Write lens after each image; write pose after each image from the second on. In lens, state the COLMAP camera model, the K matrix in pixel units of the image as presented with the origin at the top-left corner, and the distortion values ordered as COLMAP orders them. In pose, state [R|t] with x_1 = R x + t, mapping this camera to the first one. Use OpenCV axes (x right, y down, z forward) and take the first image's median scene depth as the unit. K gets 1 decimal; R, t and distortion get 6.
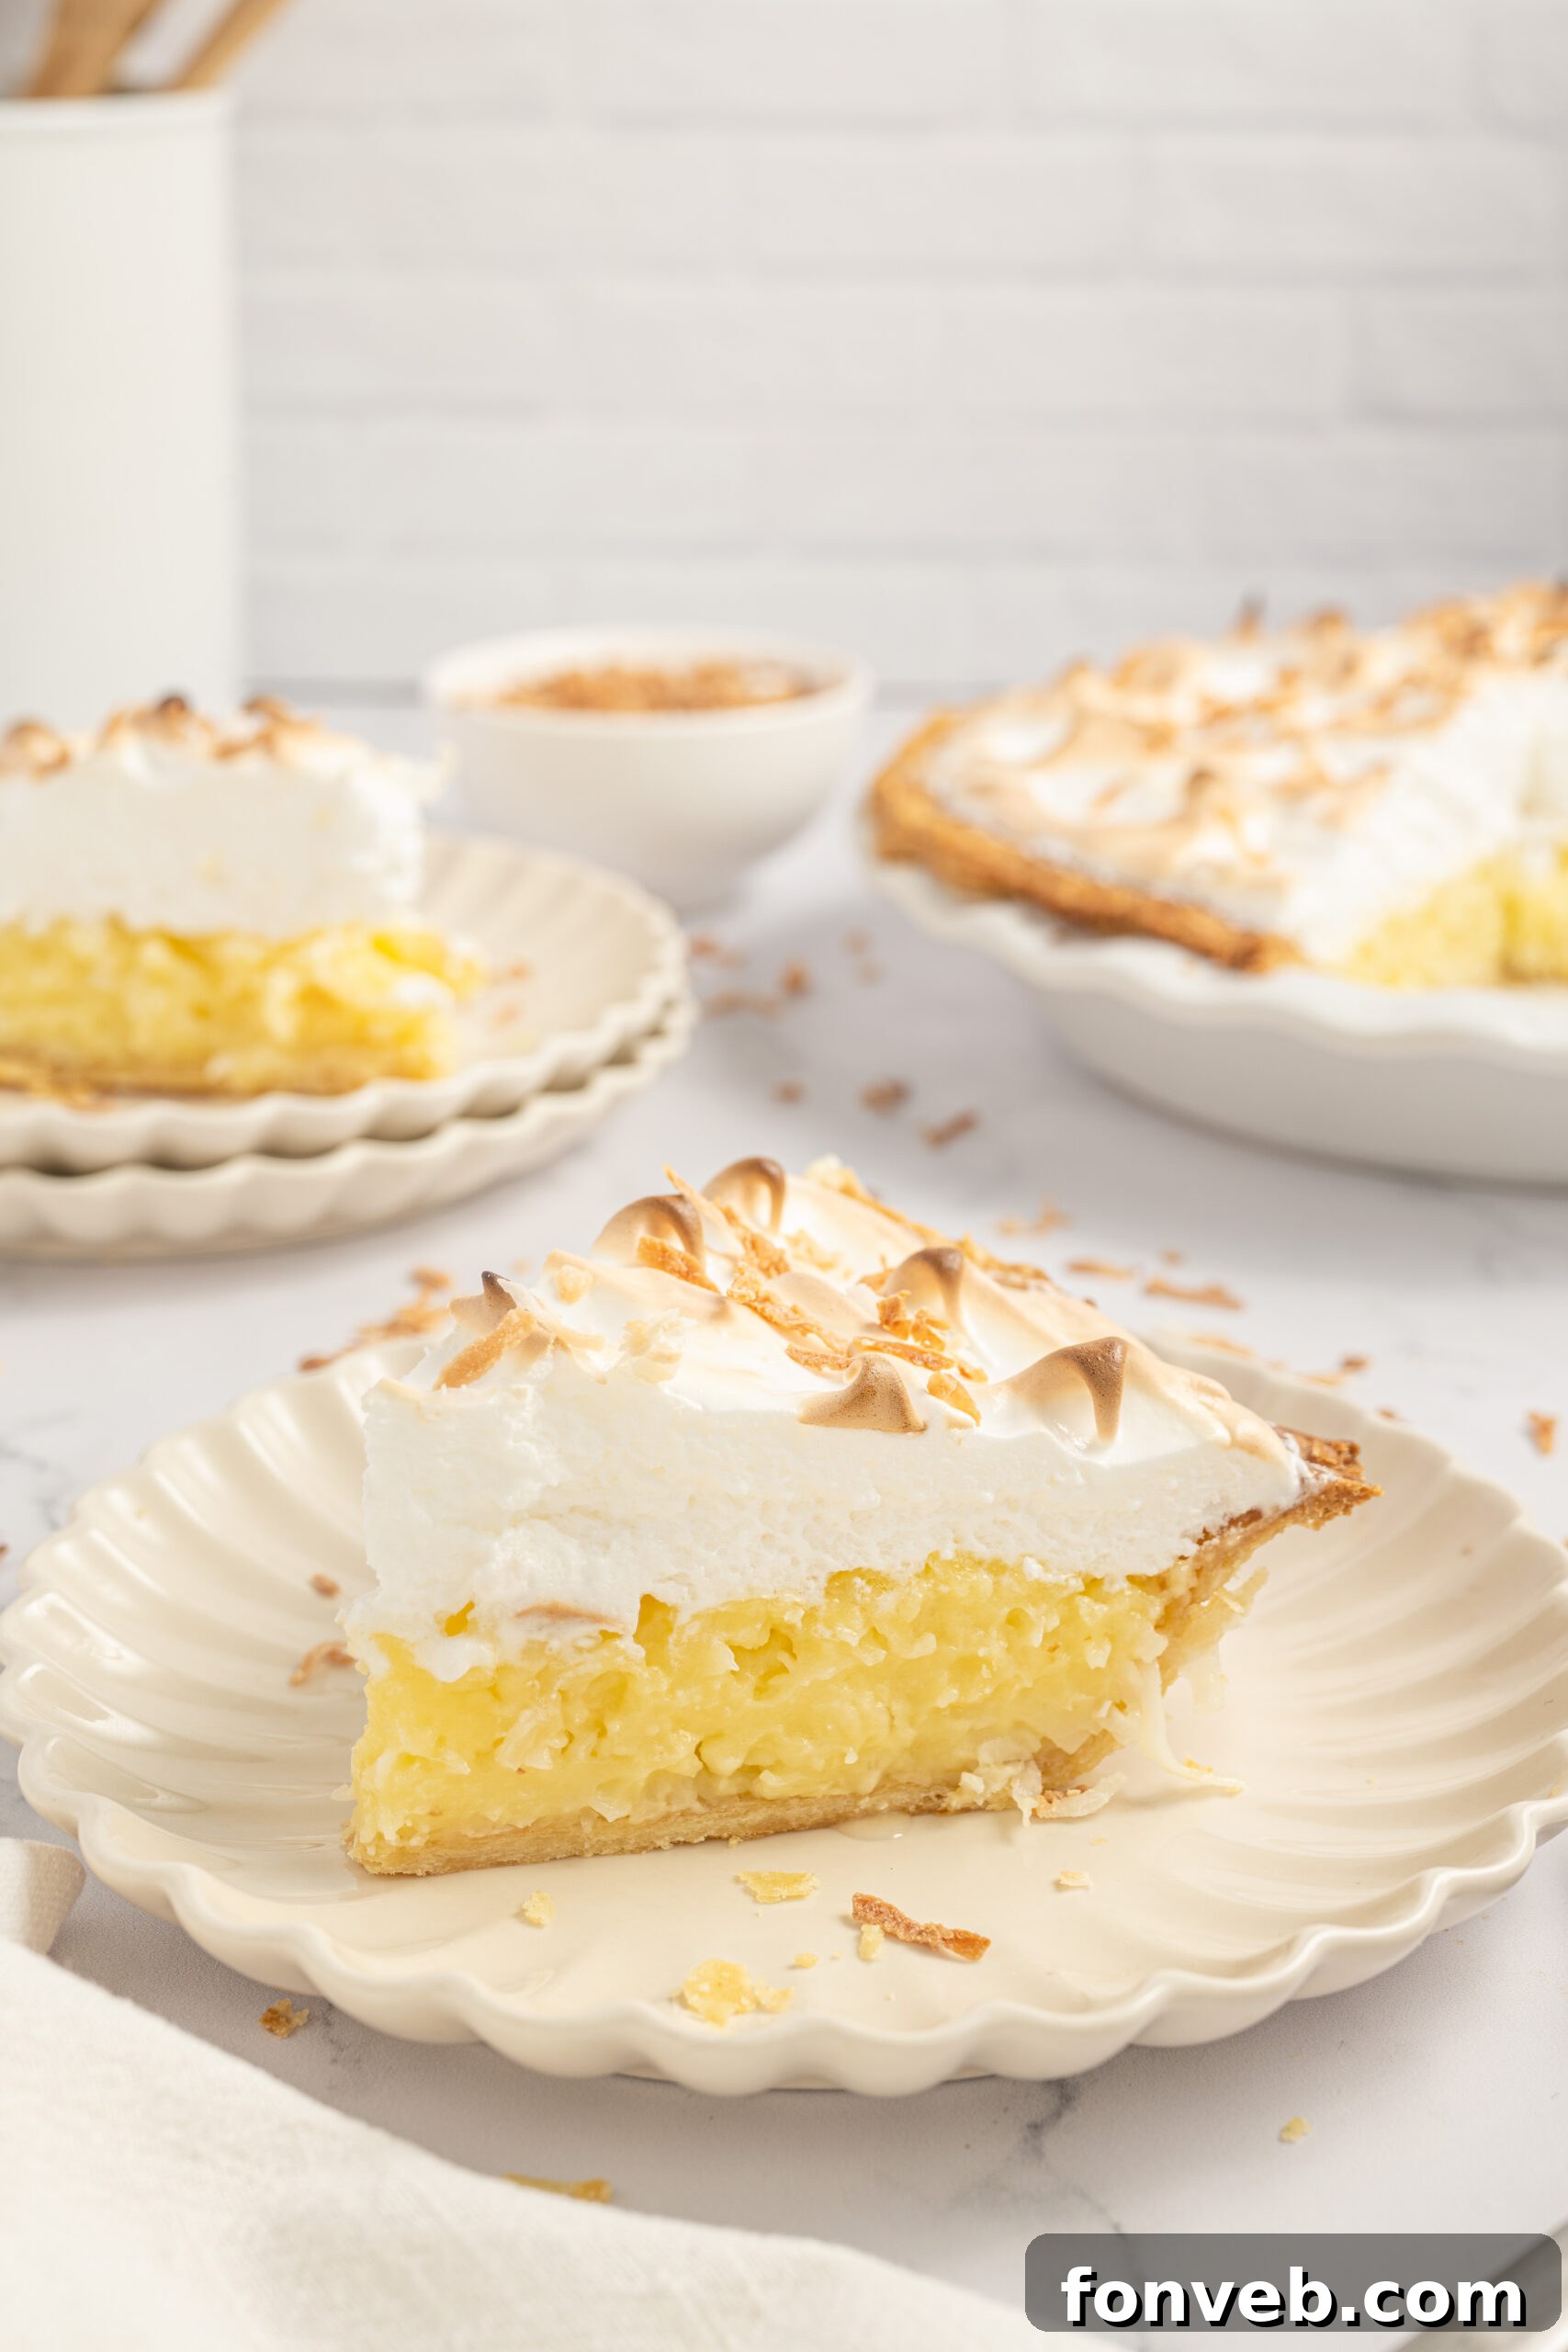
lens RADIAL K [[3832.7, 0, 780.4], [0, 3832.7, 1168.4], [0, 0, 1]] dist [0.045383, 0.000000]
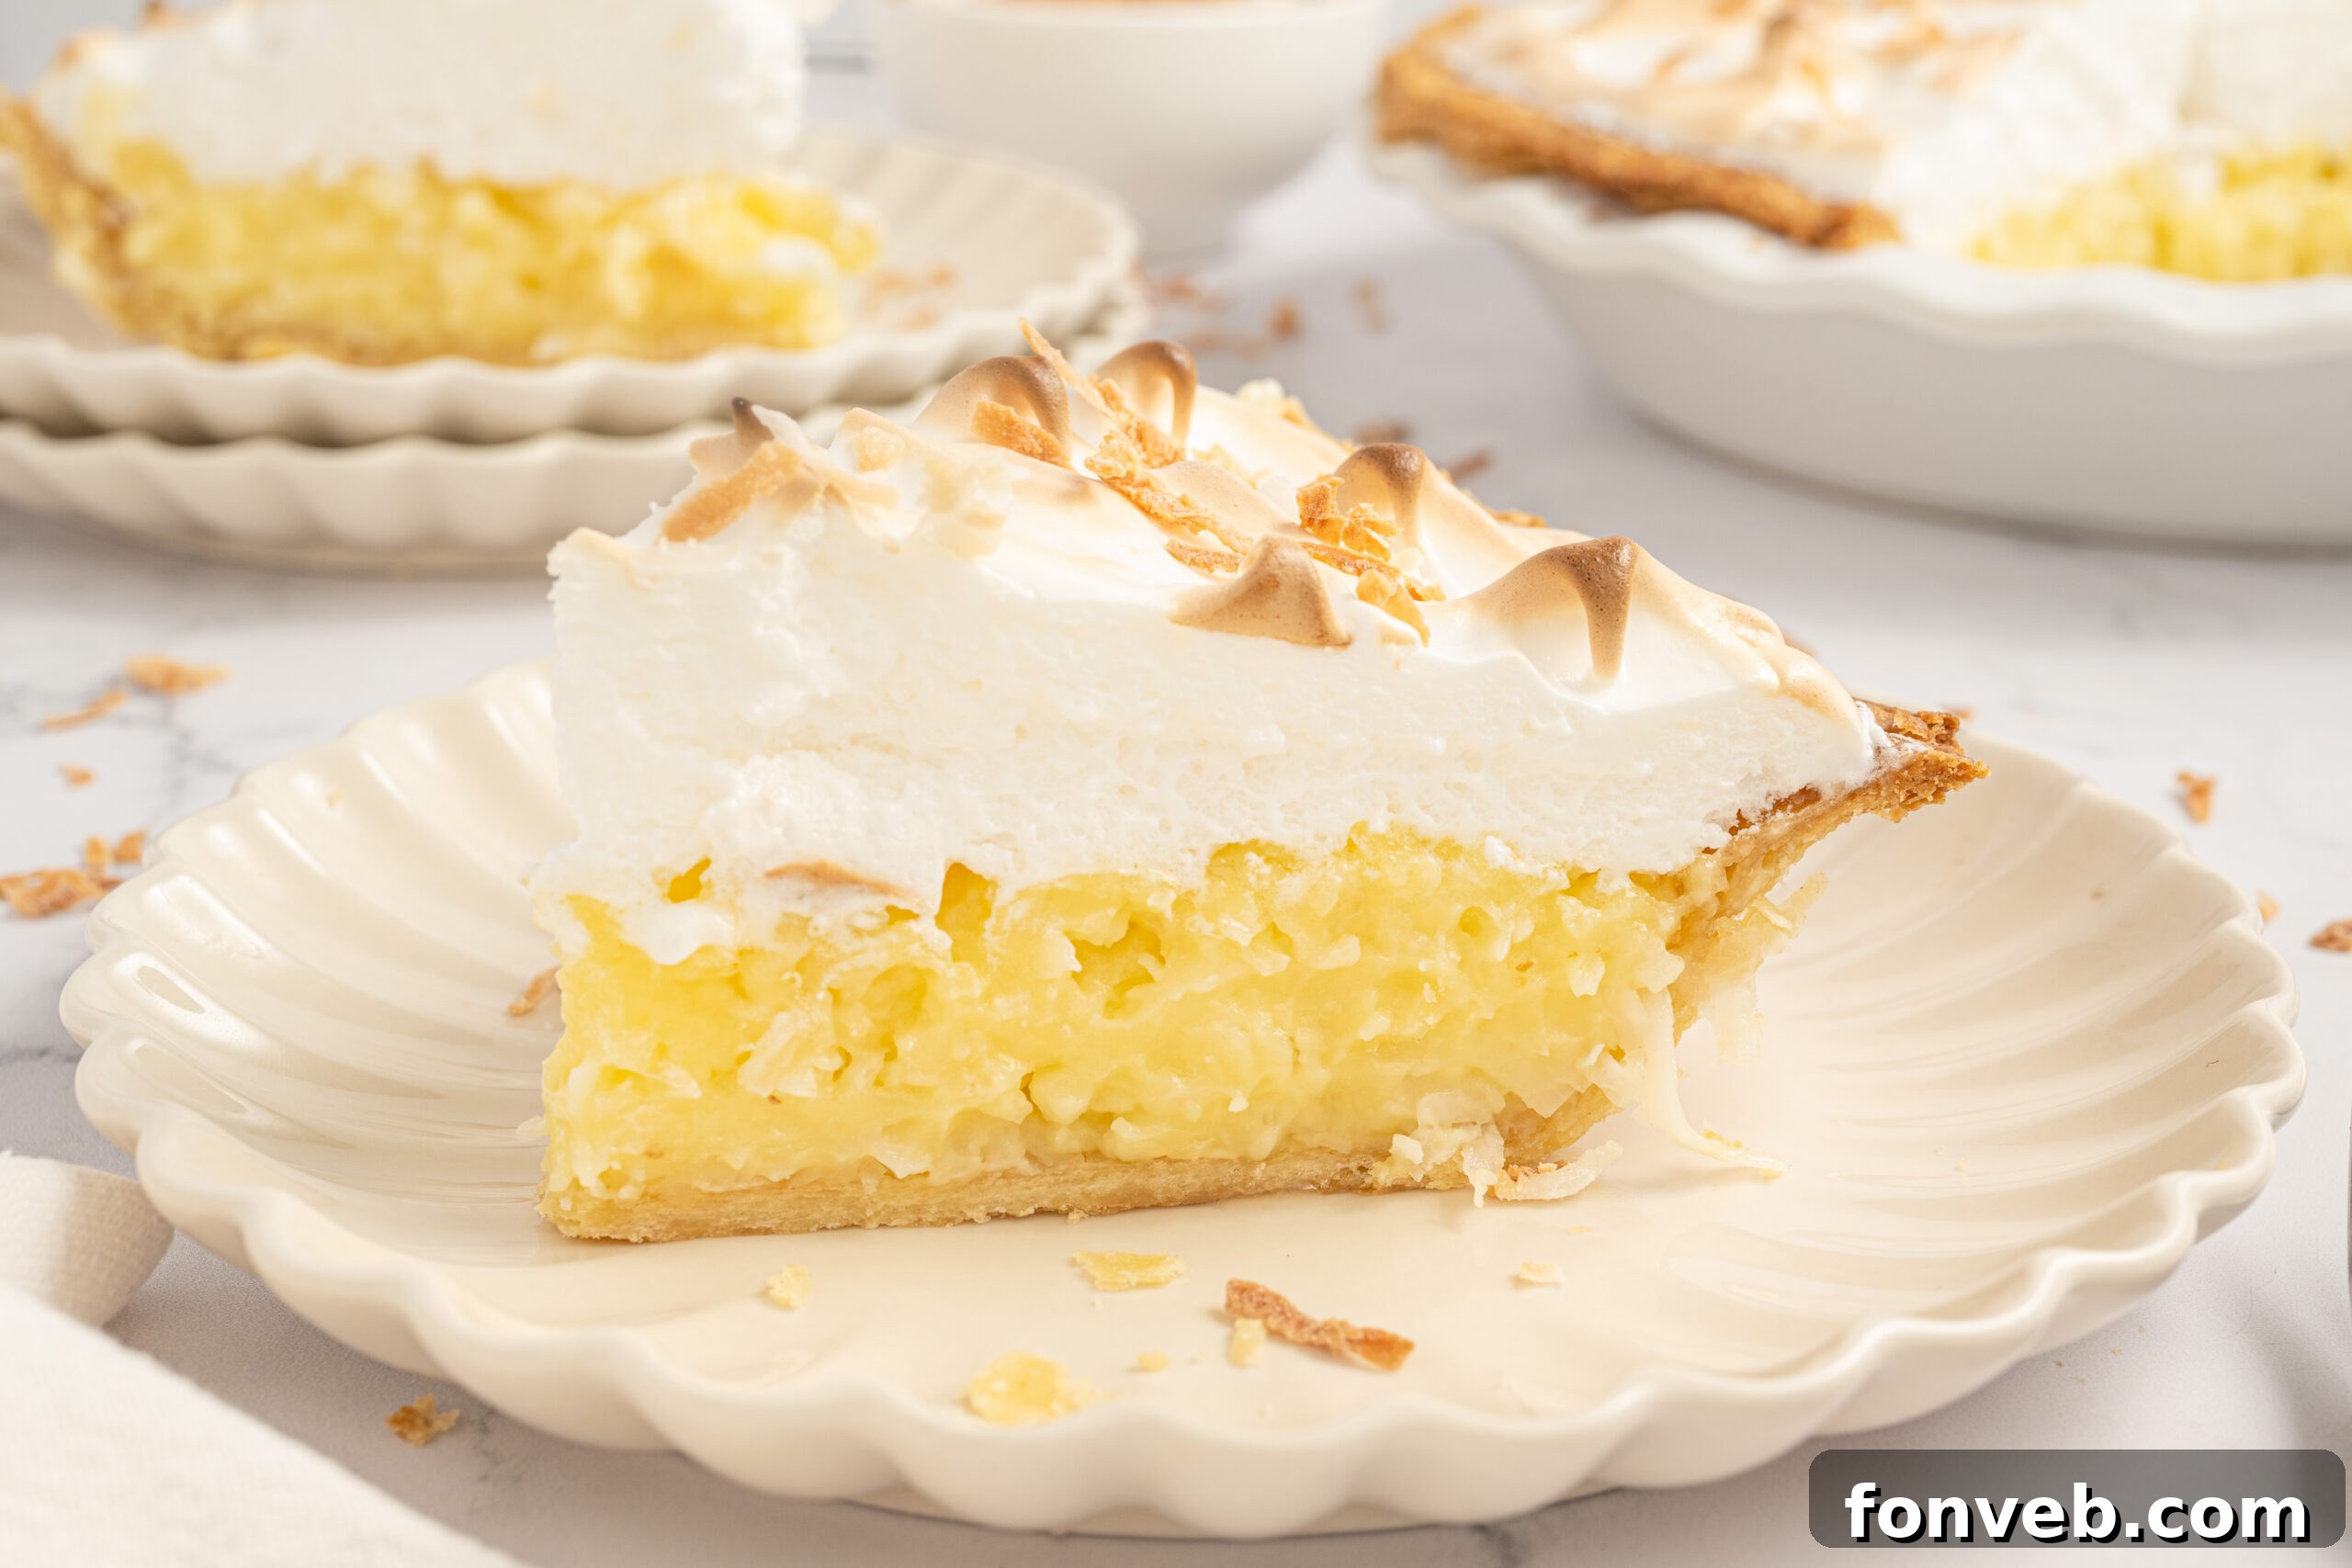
lens RADIAL K [[4126.0, 0, 1176.5], [0, 4126.0, 790.7], [0, 0, 1]] dist [0.041302, 0.000000]
pose [[0.998949, 0.026617, -0.037315, 0.033952], [-0.026070, 0.999546, 0.015076, 0.082446], [0.037700, -0.014088, 0.999190, 0.221322]]
